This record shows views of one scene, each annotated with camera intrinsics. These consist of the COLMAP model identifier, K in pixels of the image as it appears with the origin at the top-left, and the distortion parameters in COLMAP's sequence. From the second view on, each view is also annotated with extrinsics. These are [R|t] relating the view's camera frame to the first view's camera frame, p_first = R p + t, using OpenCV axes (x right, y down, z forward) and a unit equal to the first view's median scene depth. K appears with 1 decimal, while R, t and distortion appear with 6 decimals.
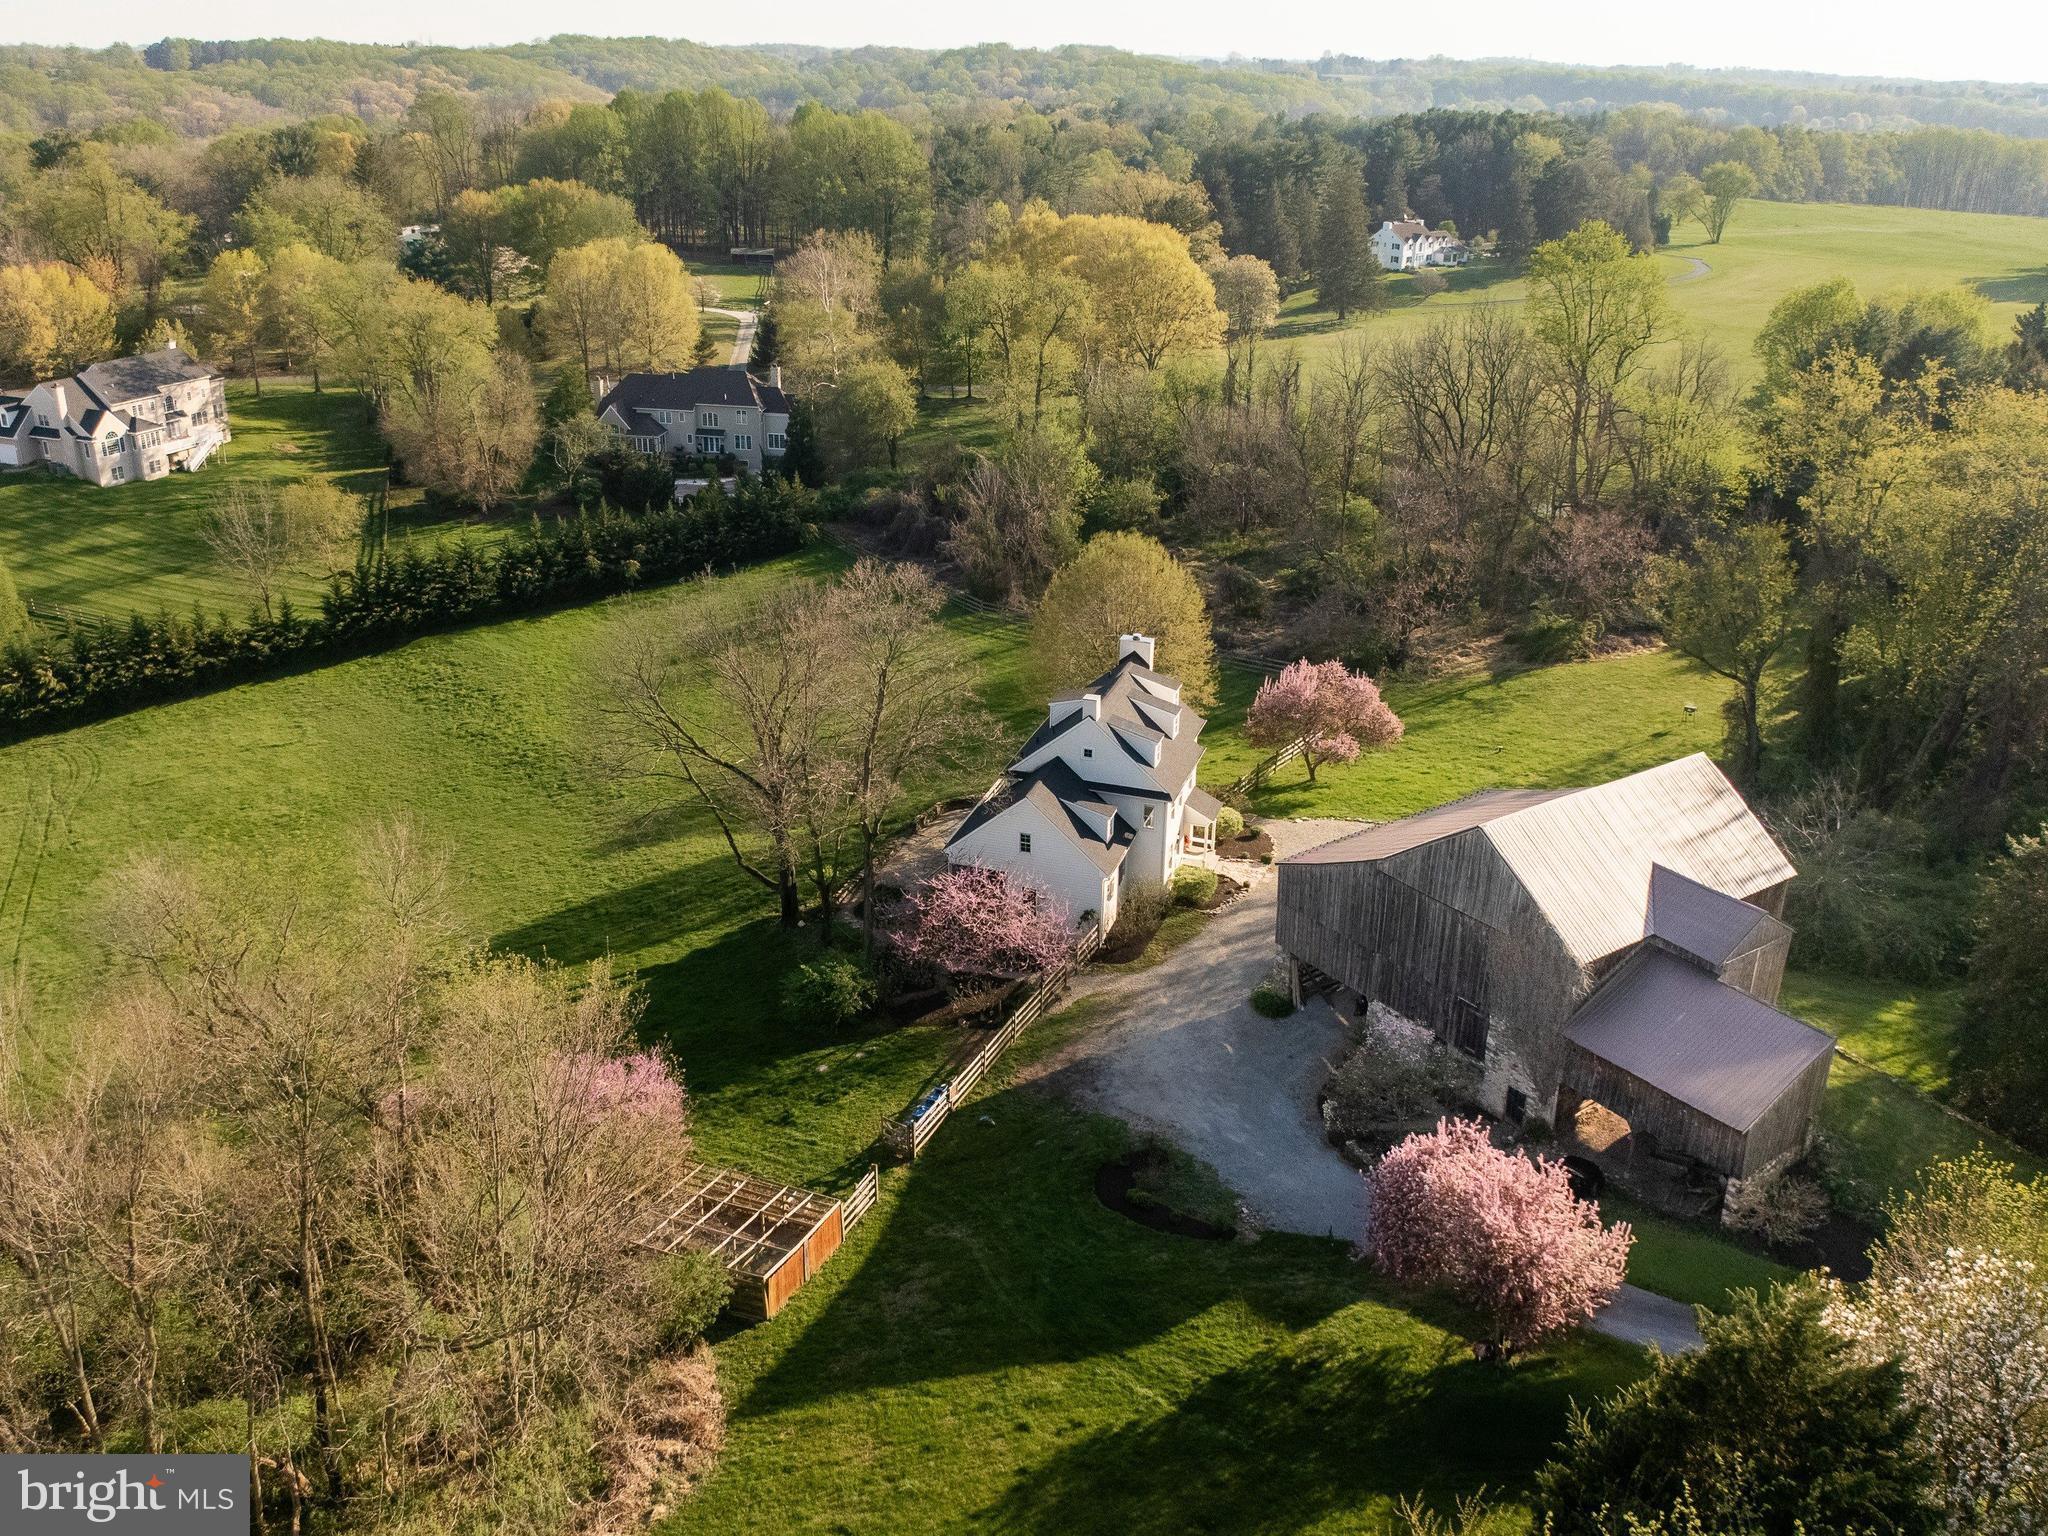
lens RADIAL K [[1684.0, 0, 1024.0], [0, 1684.0, 768.0], [0, 0, 1]] dist [-0.056748, -0.005562]
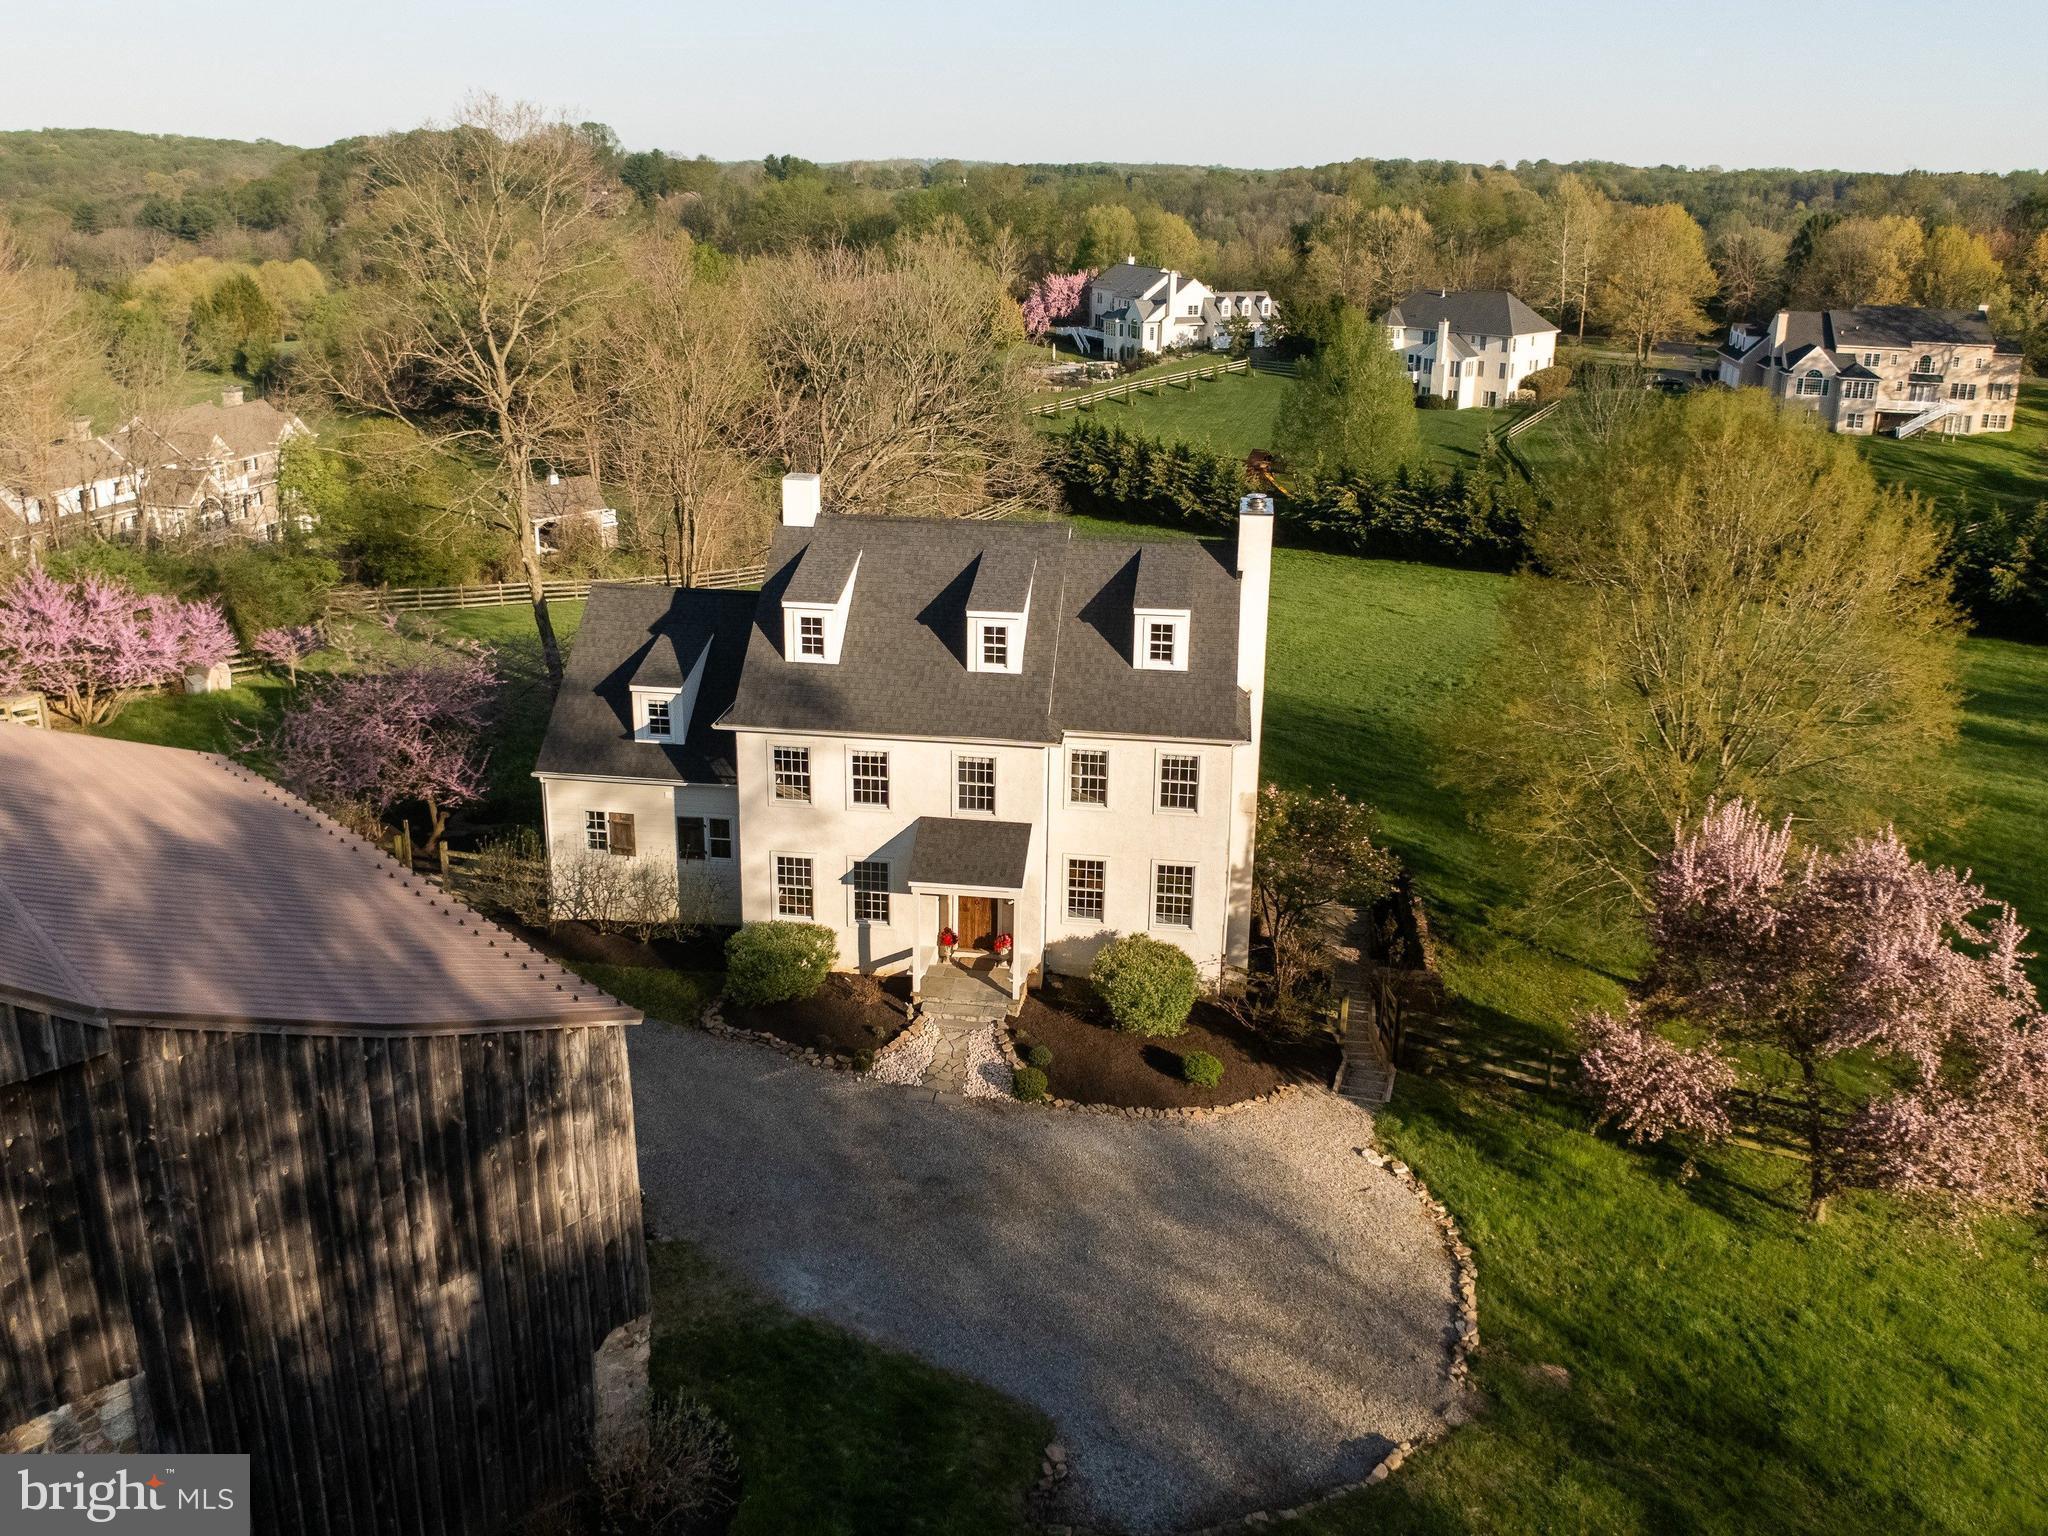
lens RADIAL K [[1624.2, 0, 1027.3], [0, 1624.2, 661.7], [0, 0, 1]] dist [-0.050859, -0.008453]
pose [[0.196588, 0.273707, -0.941508, 0.222915], [-0.399687, 0.899212, 0.177956, -0.045701], [0.895323, 0.341325, 0.286172, 0.426295]]
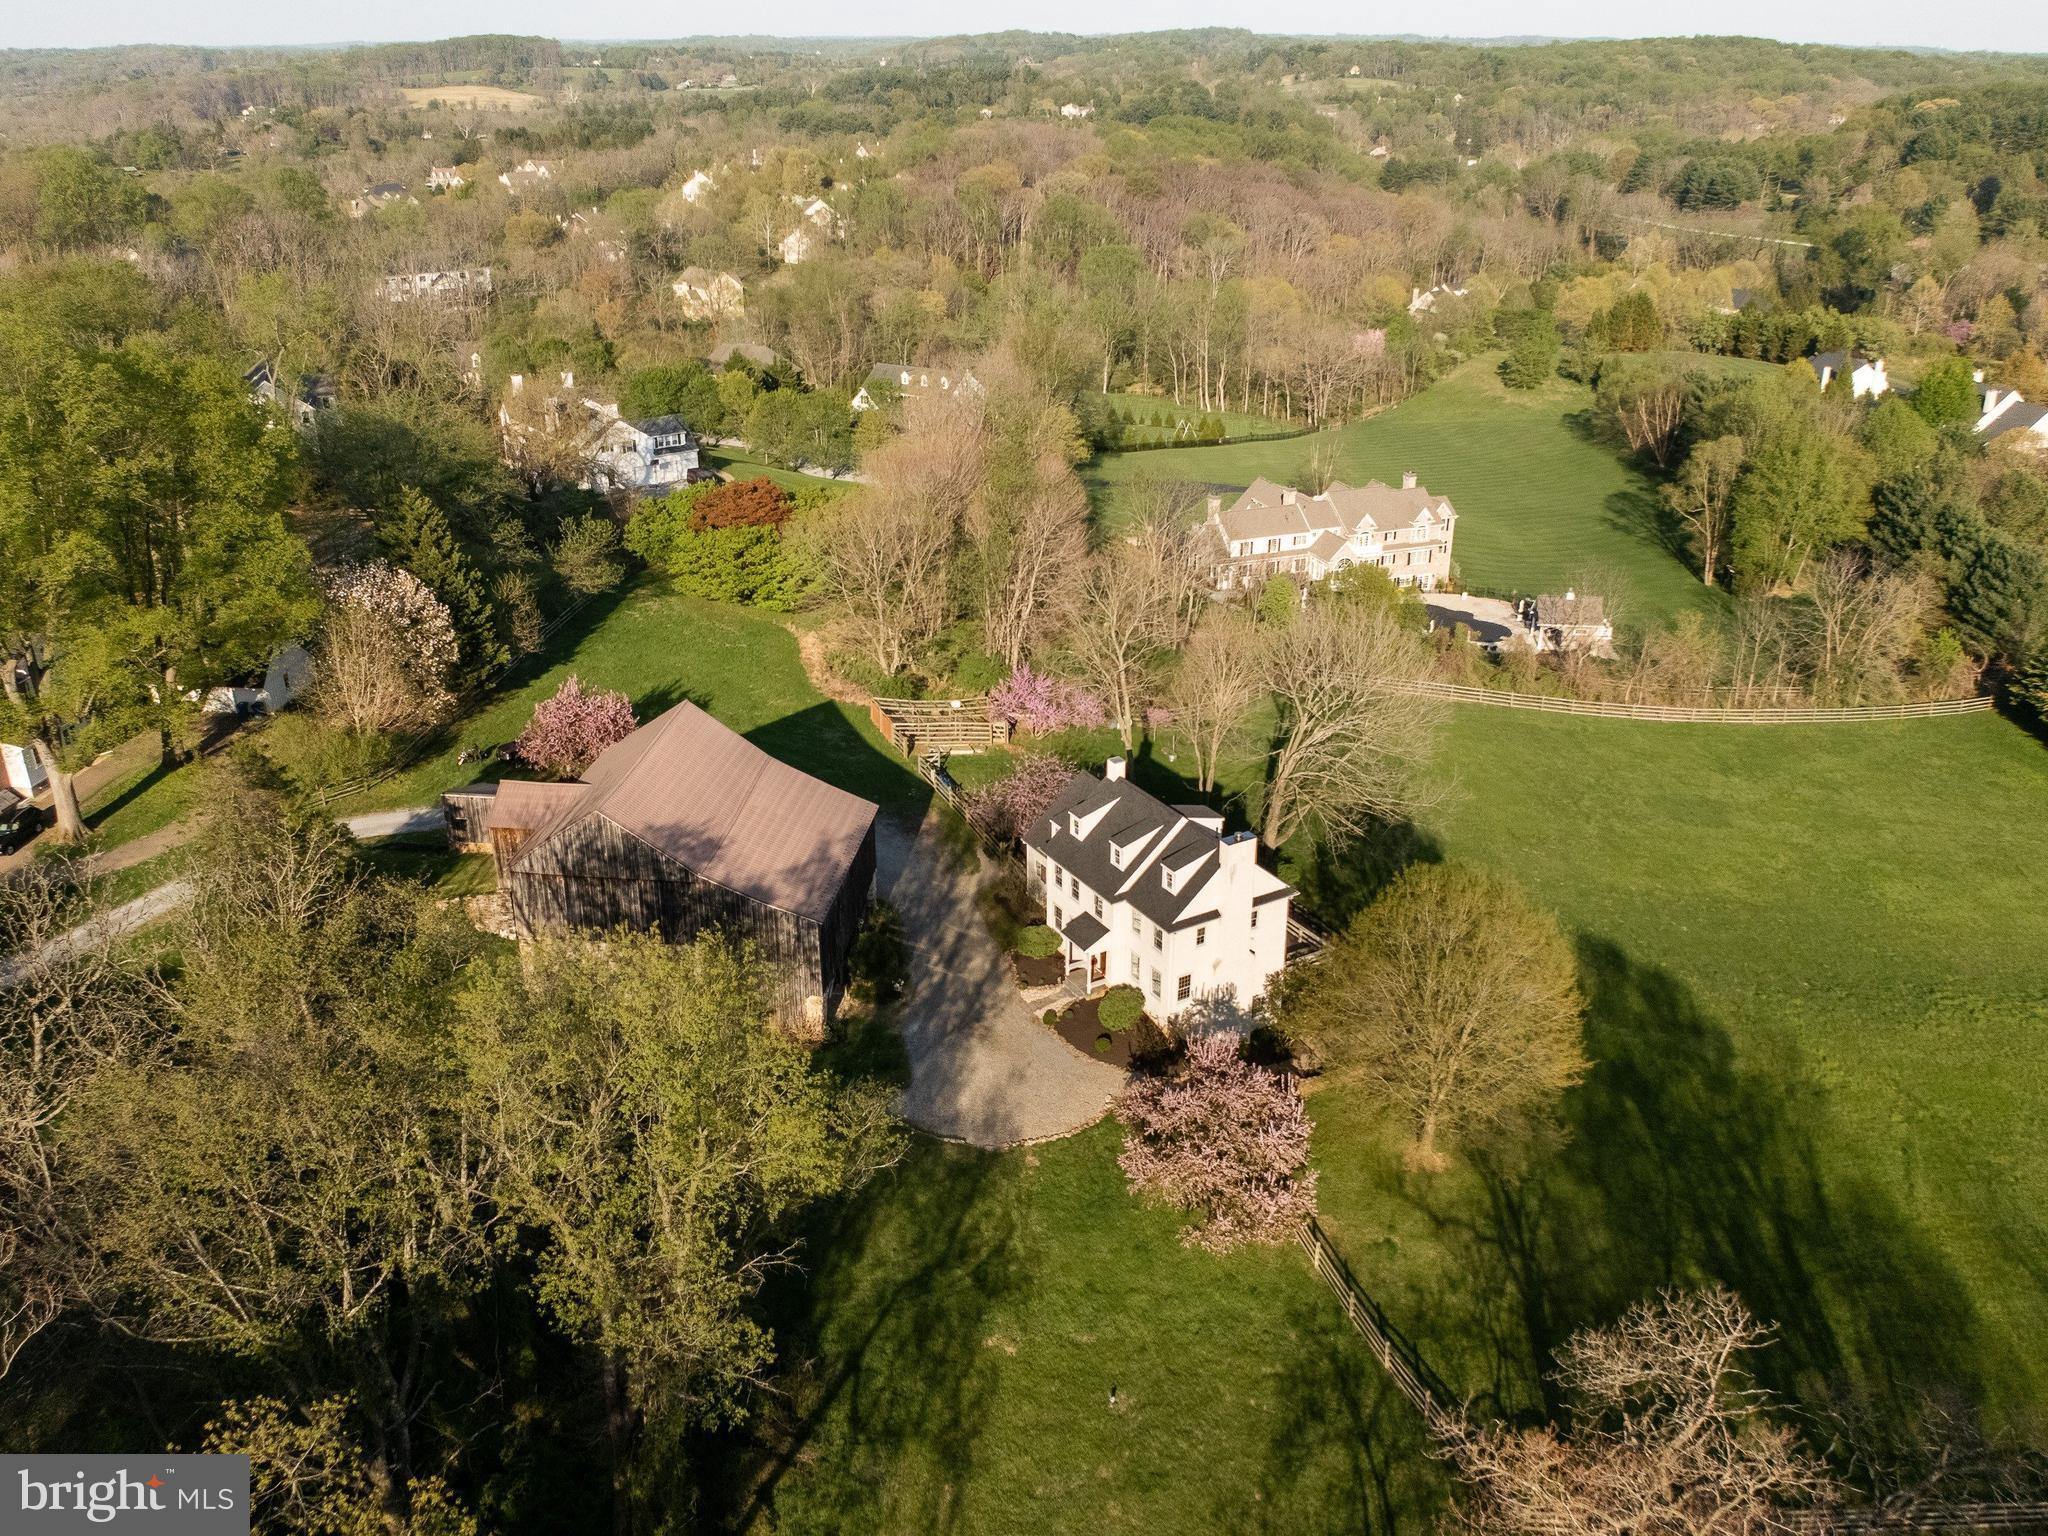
lens RADIAL K [[1565.2, 0, 1020.1], [0, 1565.2, 828.3], [0, 0, 1]] dist [-0.081664, 0.018864]
pose [[-0.665730, 0.329100, -0.669699, 0.359353], [-0.293833, 0.709359, 0.640681, -0.298515], [0.685906, 0.623300, -0.375541, 0.621811]]
